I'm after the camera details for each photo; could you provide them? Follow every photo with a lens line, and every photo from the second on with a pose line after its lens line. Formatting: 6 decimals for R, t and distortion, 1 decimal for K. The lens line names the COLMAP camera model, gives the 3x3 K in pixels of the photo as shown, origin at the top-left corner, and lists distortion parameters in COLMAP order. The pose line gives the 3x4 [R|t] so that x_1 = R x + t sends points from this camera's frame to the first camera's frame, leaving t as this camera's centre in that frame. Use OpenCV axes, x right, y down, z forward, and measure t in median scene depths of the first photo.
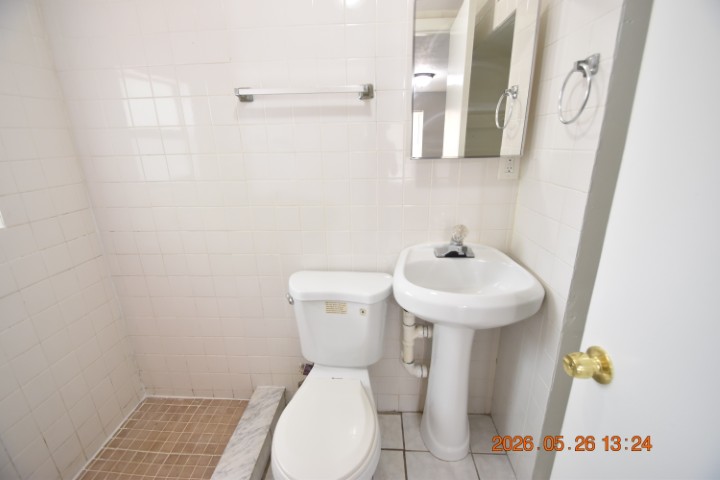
lens RADIAL K [[317.1, 0, 360.0], [0, 317.1, 243.3], [0, 0, 1]] dist [0.020435, -0.017948]
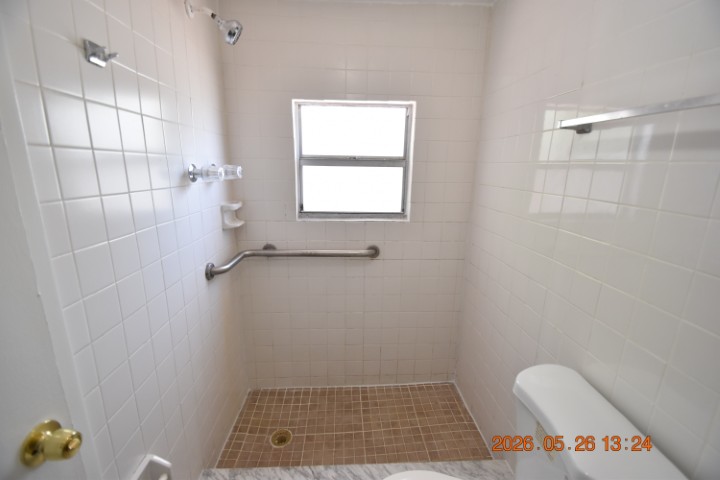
lens RADIAL K [[317.1, 0, 360.0], [0, 317.1, 243.3], [0, 0, 1]] dist [0.020435, -0.017948]
pose [[0.113981, 0.257008, -0.959664, 0.345525], [-0.337310, 0.918591, 0.205945, -0.143378], [0.934468, 0.300230, 0.191393, 0.347446]]
